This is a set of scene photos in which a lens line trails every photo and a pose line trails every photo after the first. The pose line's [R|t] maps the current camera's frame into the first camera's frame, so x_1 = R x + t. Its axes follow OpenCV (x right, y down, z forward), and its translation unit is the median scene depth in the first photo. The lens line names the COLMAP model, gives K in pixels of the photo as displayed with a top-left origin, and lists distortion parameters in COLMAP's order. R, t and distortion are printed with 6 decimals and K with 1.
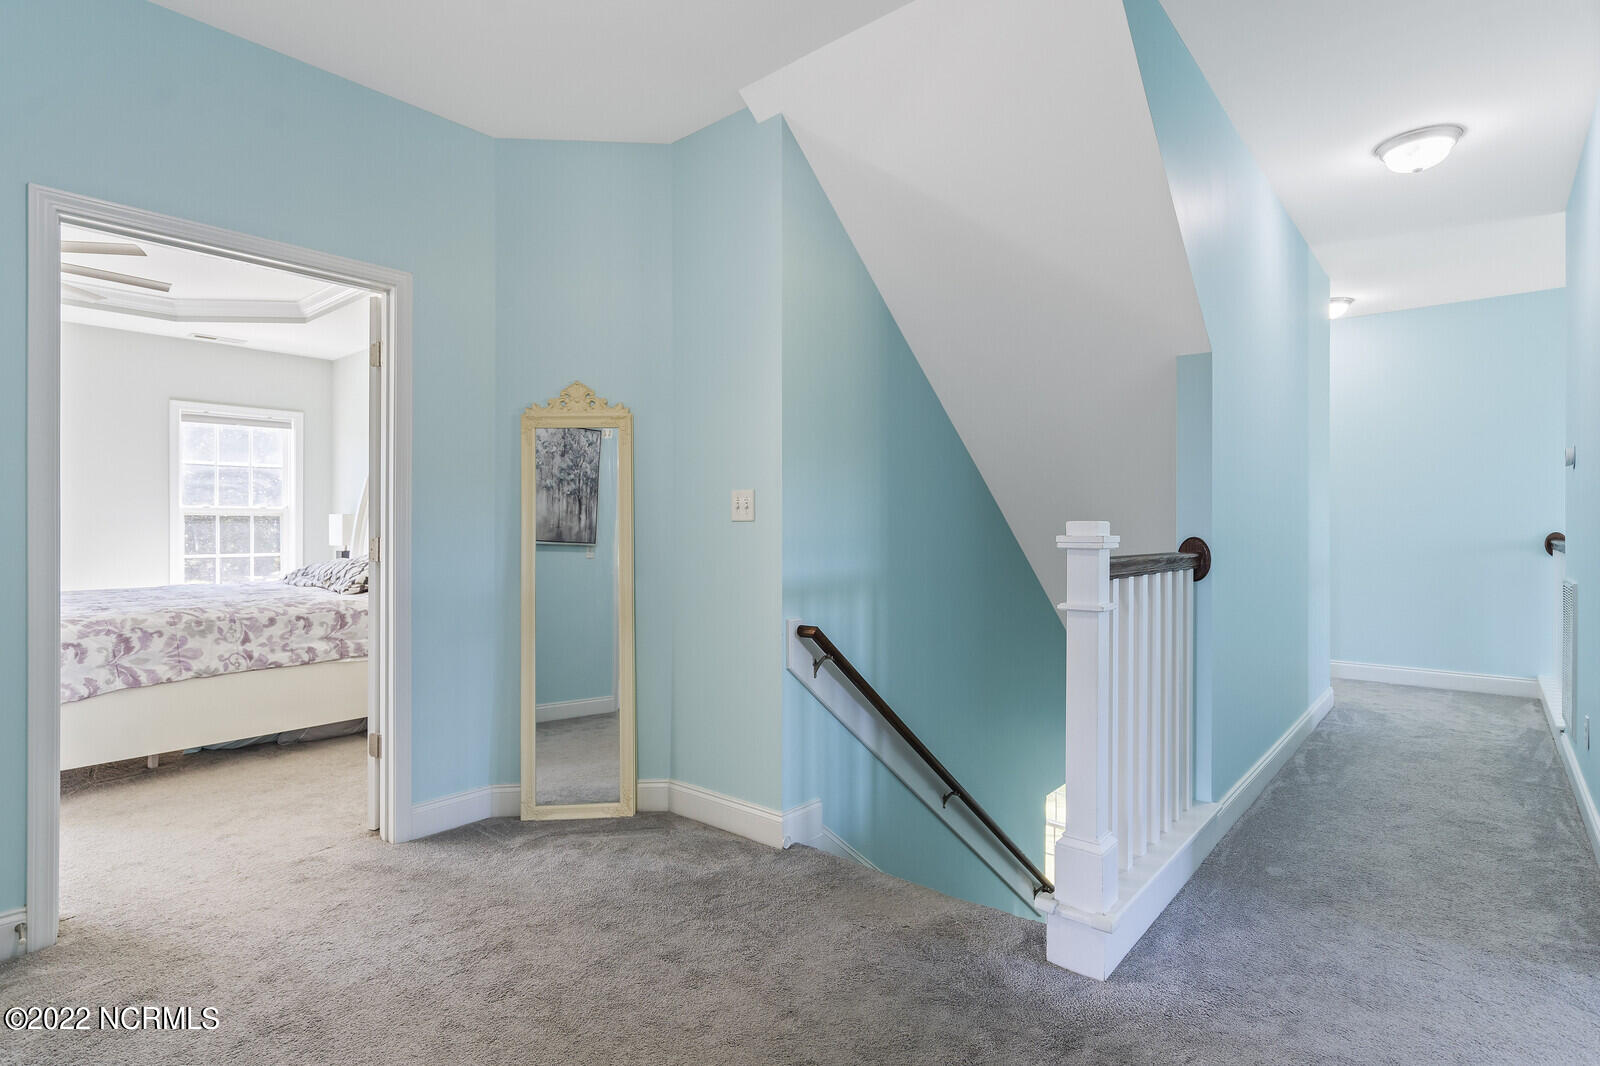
lens RADIAL K [[804.7, 0, 800.0], [0, 804.7, 533.0], [0, 0, 1]] dist [-0.001192, -0.000306]
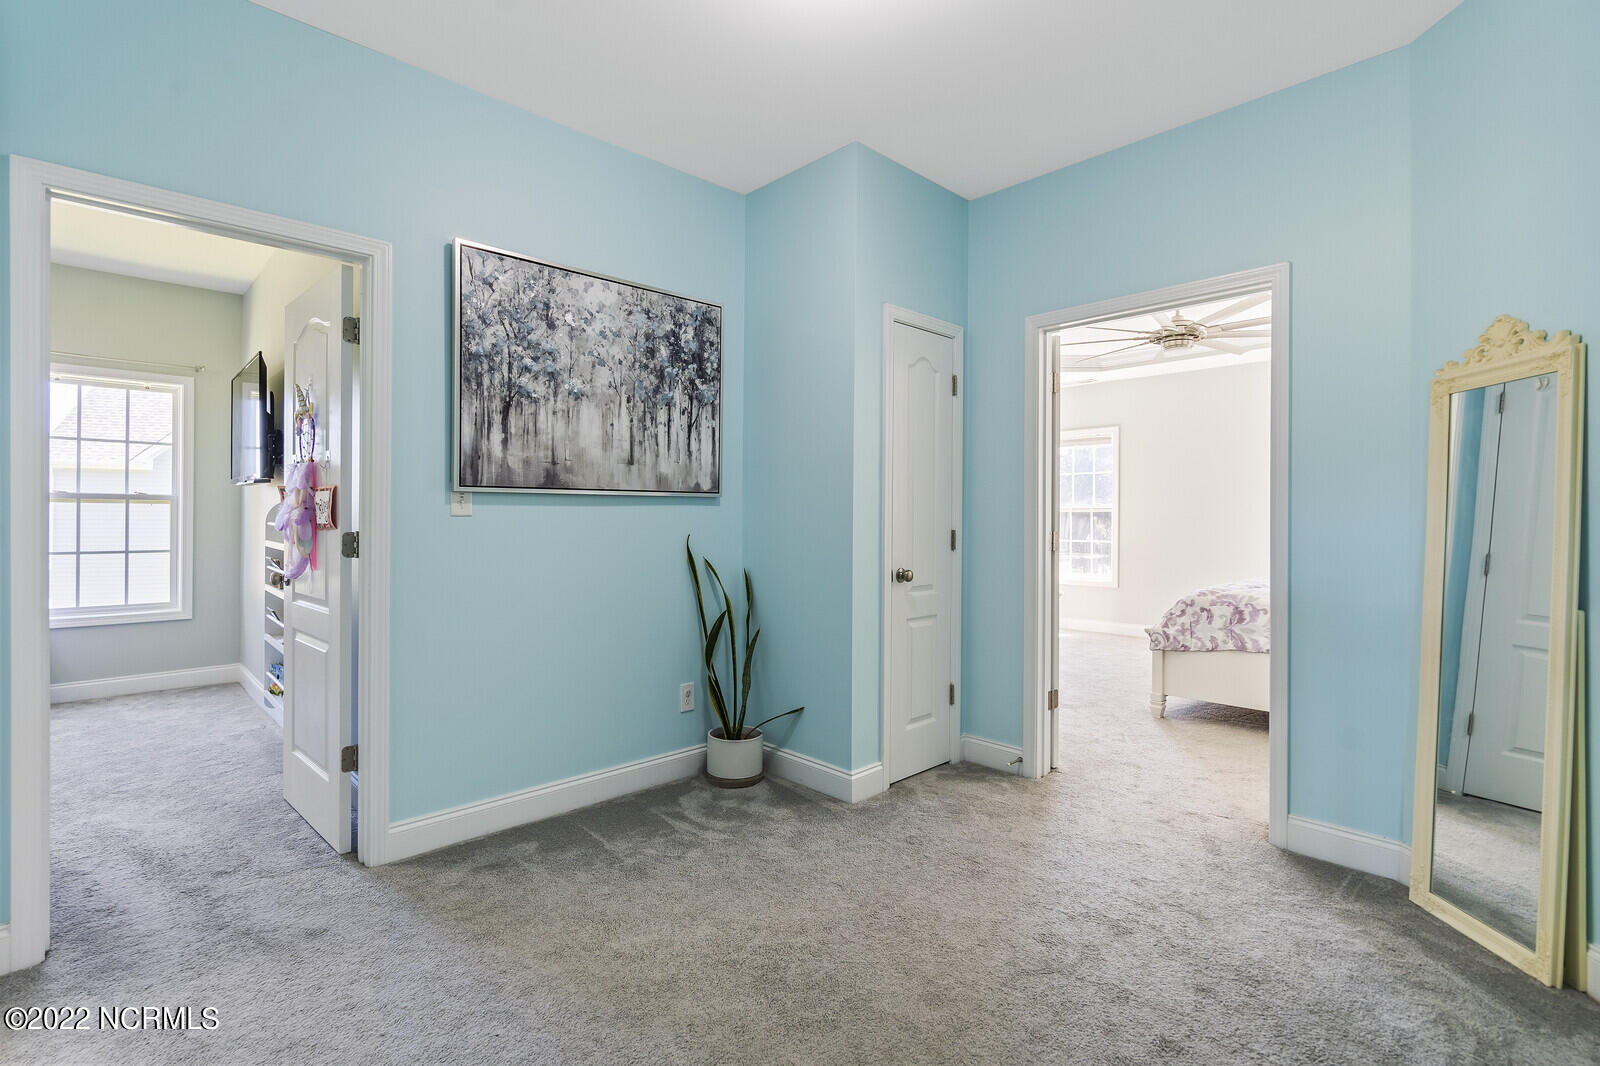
lens RADIAL K [[750.6, 0, 800.2], [0, 750.6, 517.0], [0, 0, 1]] dist [-0.001732, -0.000260]
pose [[-0.100920, -0.000878, -0.994894, 0.430125], [-0.017211, 0.999852, 0.000863, -0.005088], [0.994746, 0.017210, -0.100921, 0.466978]]
